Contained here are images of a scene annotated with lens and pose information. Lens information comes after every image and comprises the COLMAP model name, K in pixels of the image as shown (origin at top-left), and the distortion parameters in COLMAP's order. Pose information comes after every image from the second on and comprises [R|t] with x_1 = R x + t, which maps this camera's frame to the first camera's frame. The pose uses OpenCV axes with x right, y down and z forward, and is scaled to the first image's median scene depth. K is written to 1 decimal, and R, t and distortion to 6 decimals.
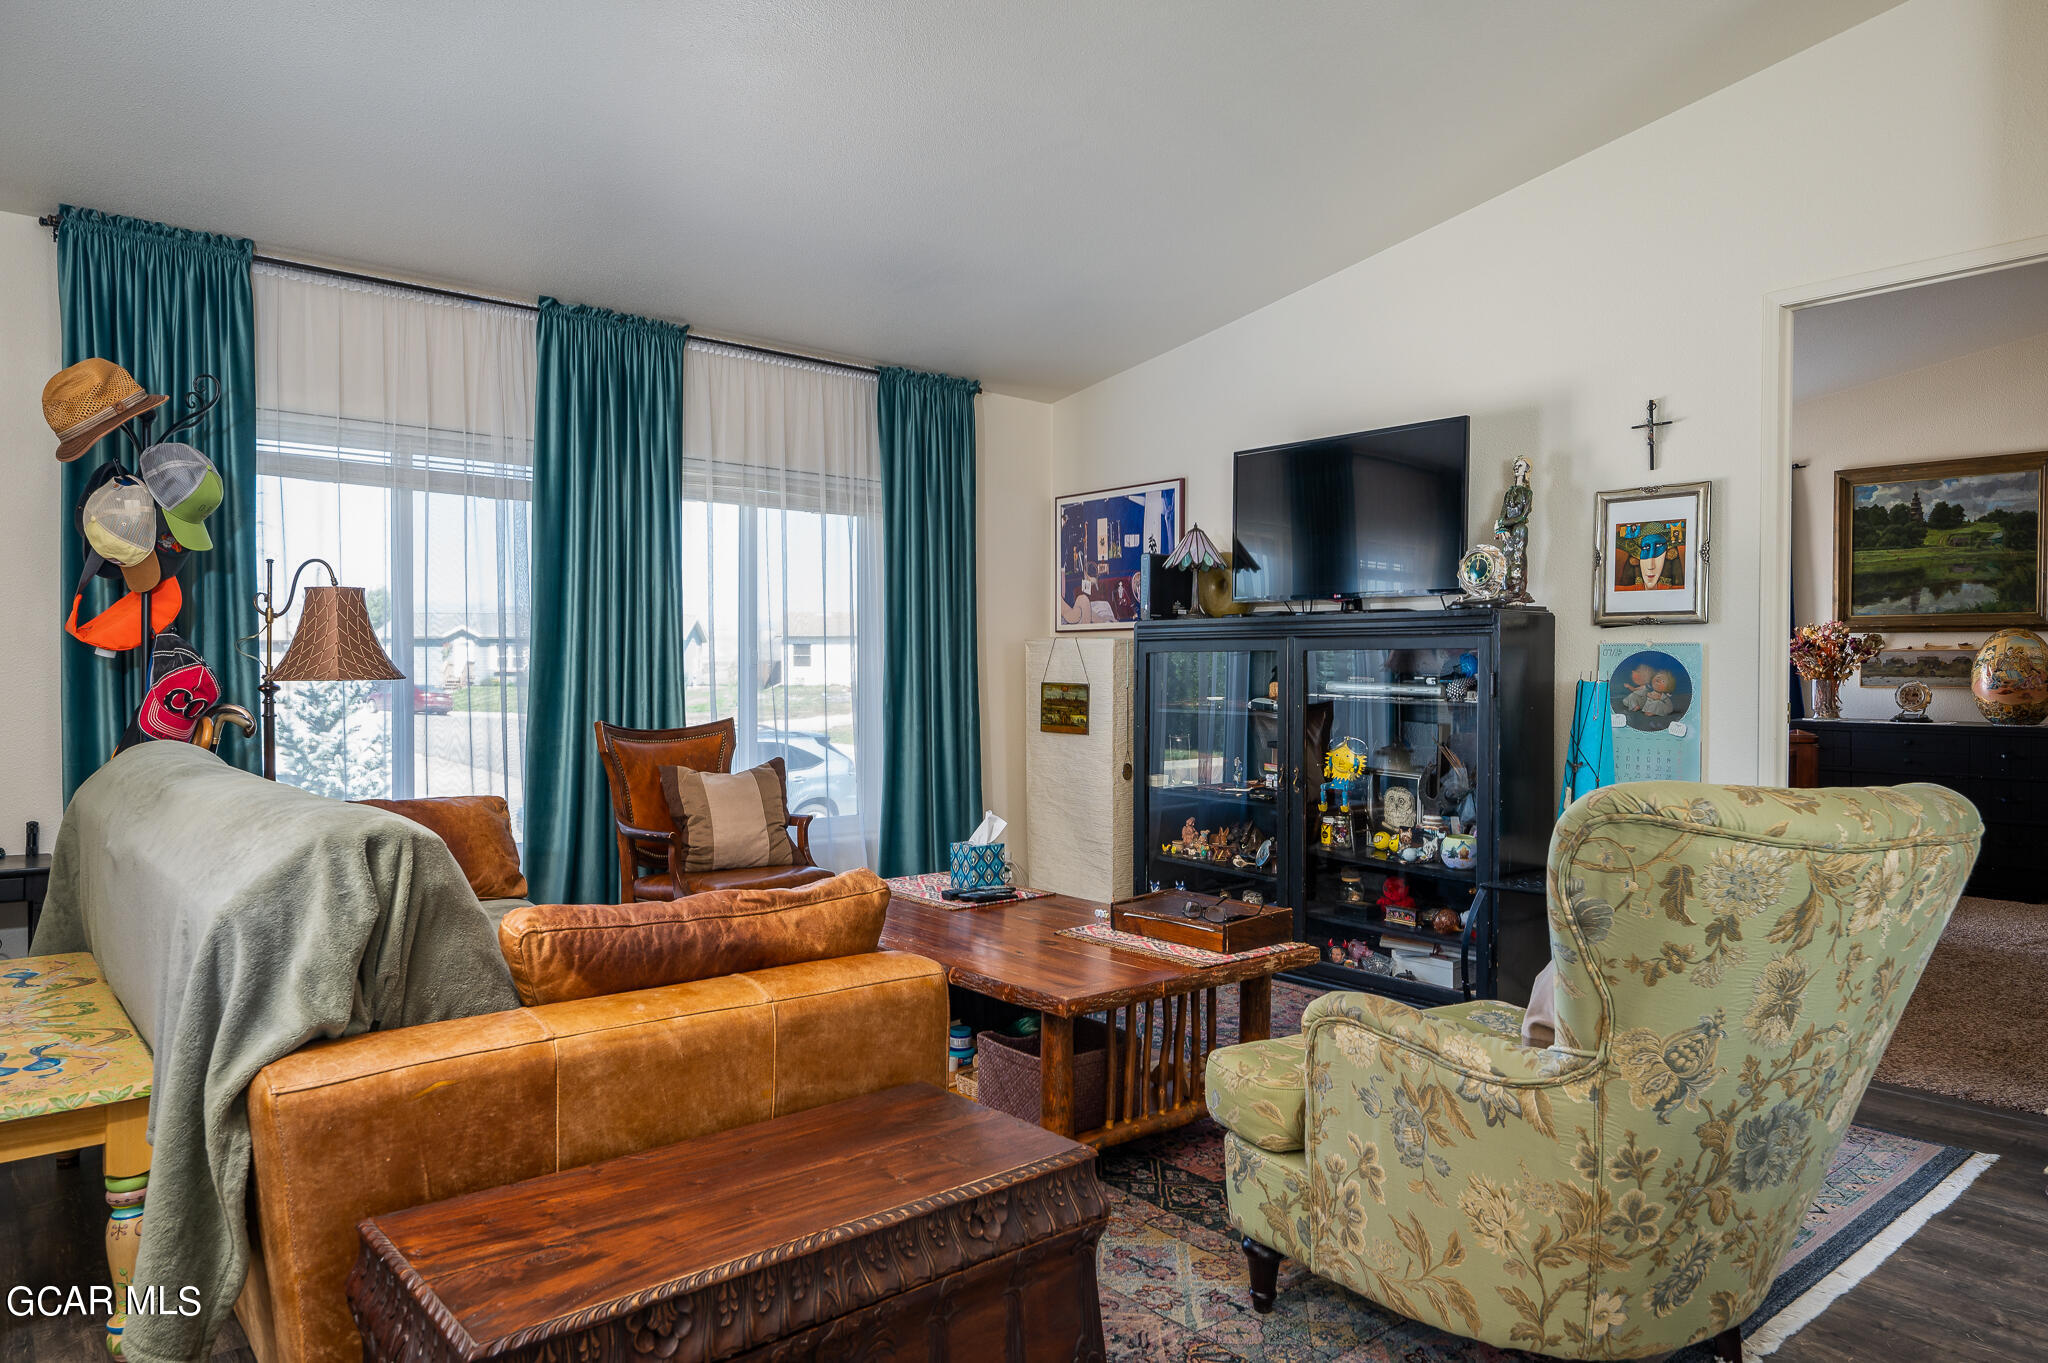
lens RADIAL K [[1286.1, 0, 1010.7], [0, 1286.1, 692.6], [0, 0, 1]] dist [0.002222, 0.000337]
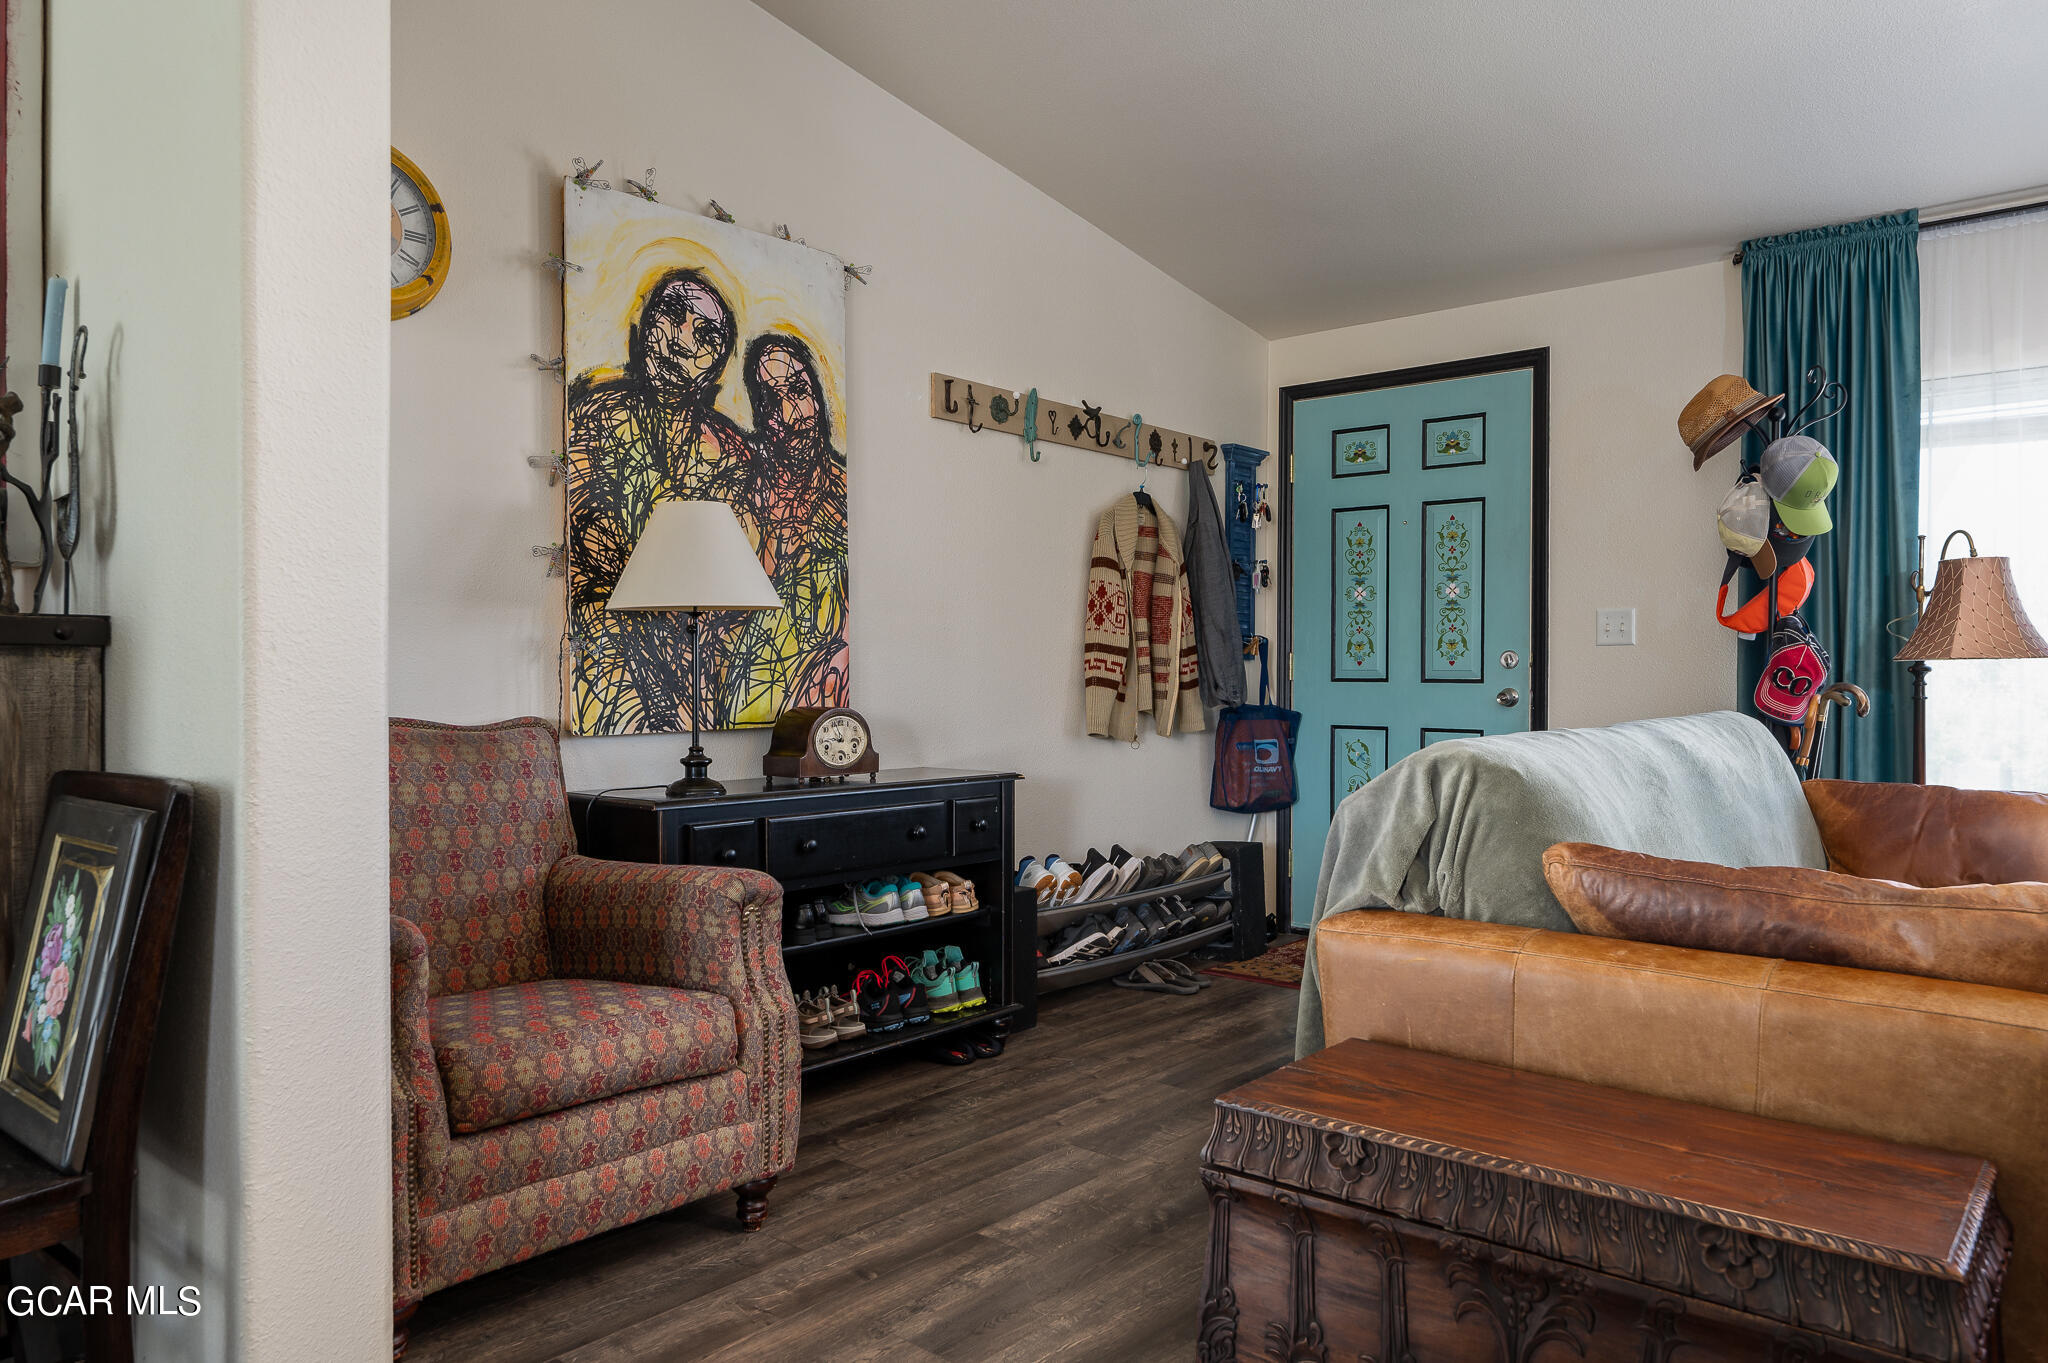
lens RADIAL K [[1360.1, 0, 1022.6], [0, 1360.1, 690.8], [0, 0, 1]] dist [0.003207, -0.007431]
pose [[0.172068, 0.005150, -0.985072, 0.296109], [-0.018869, 0.999820, 0.001931, 0.022181], [0.984904, 0.018255, 0.172134, 0.158848]]
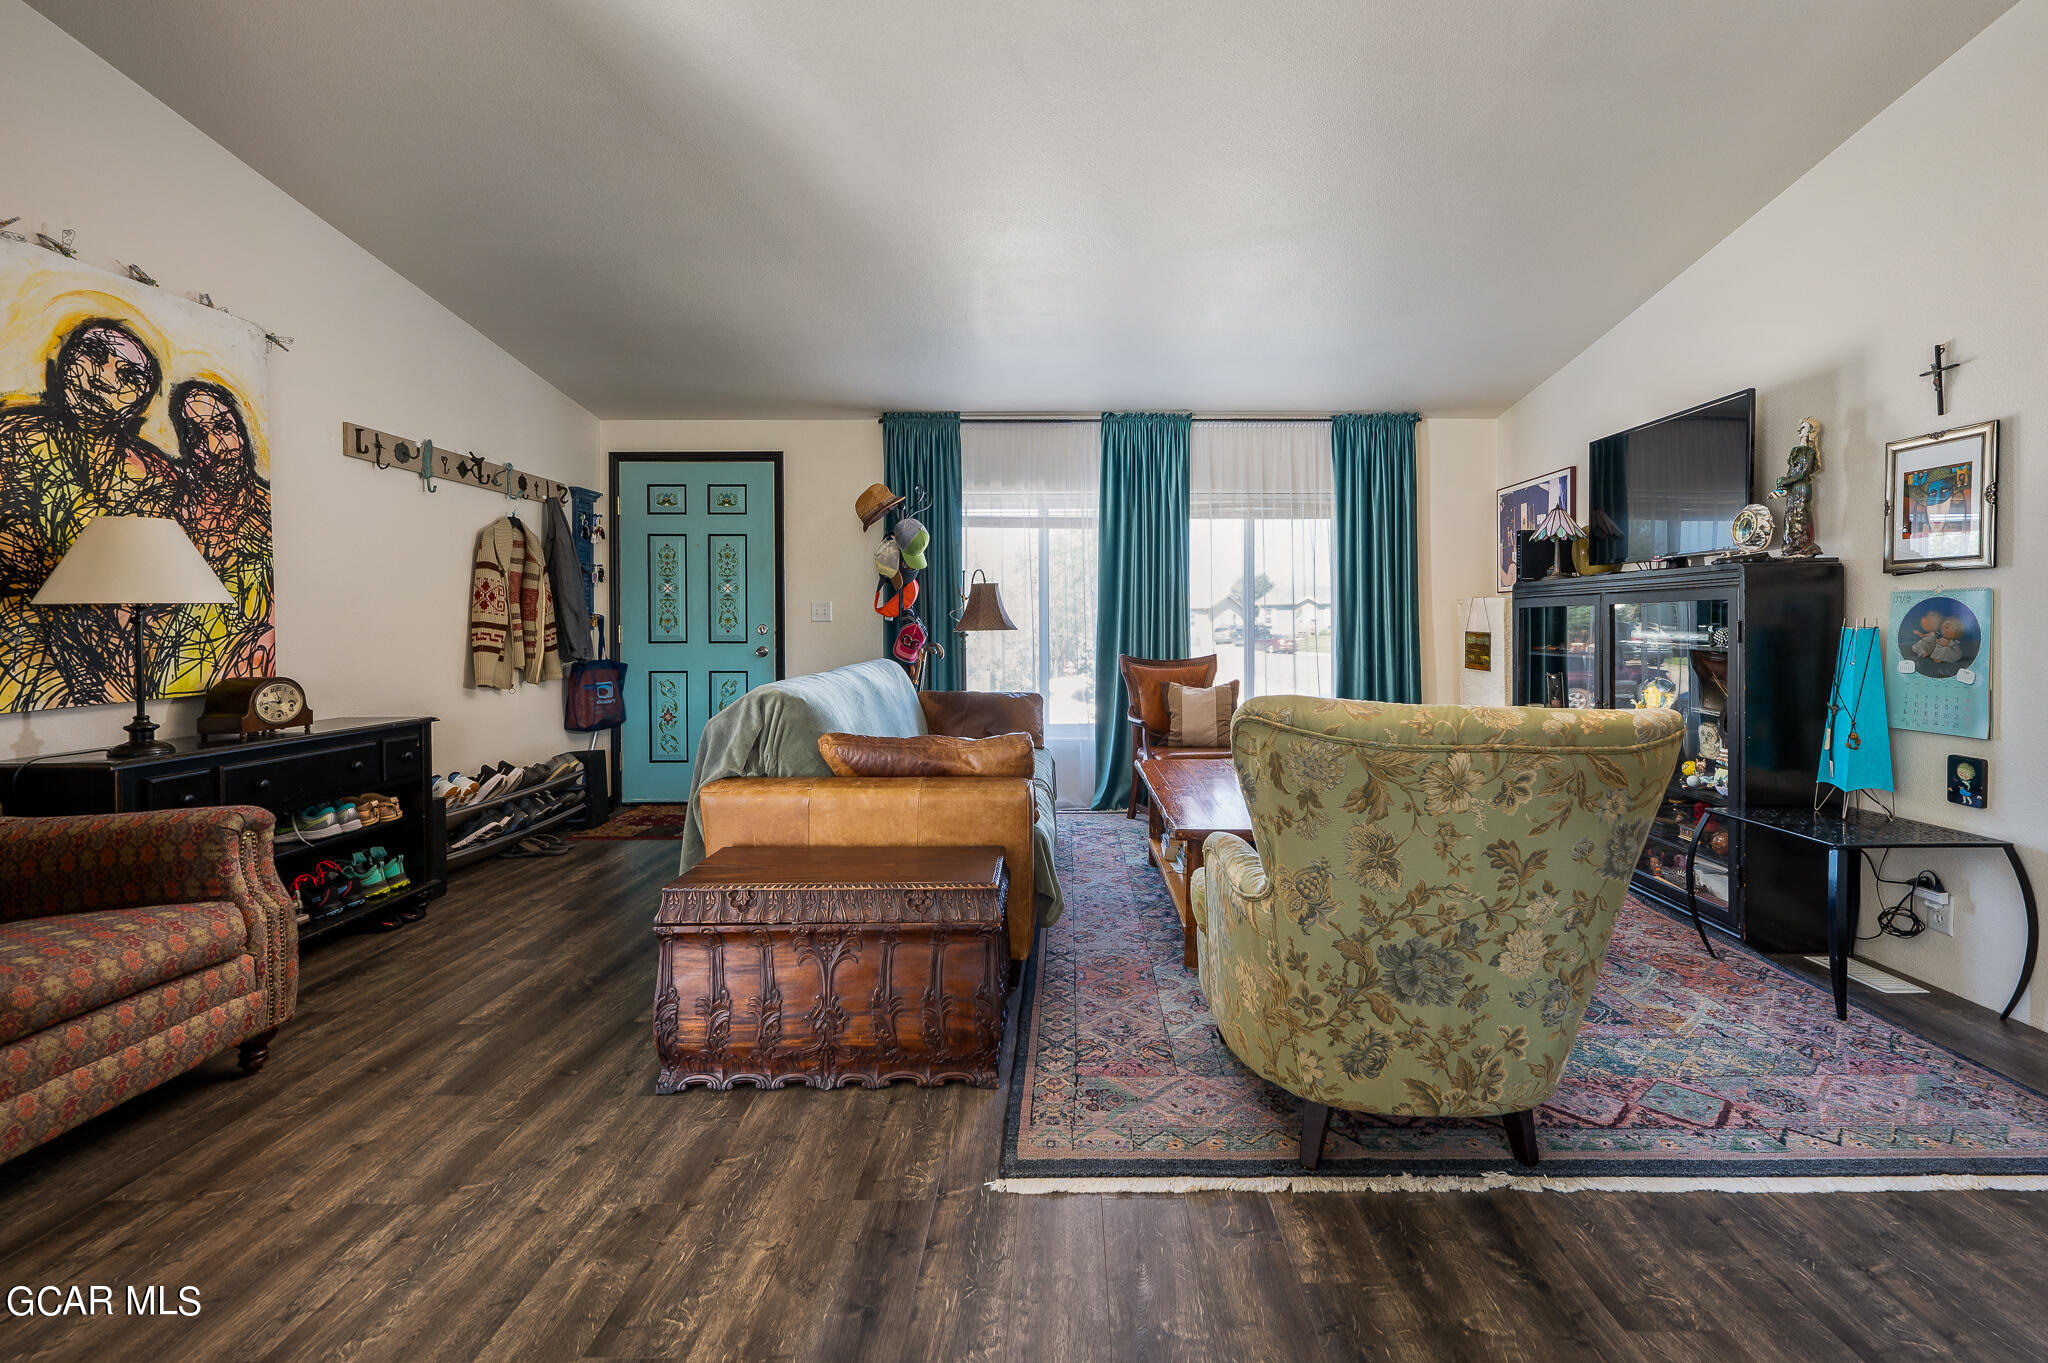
lens RADIAL K [[899.7, 0, 1063.3], [0, 899.7, 634.5], [0, 0, 1]] dist [0.020221, -0.001661]
pose [[0.771461, -0.001193, -0.636275, 0.412213], [-0.003563, 0.999974, -0.006194, 0.003341], [0.636267, 0.007046, 0.771437, 0.021288]]
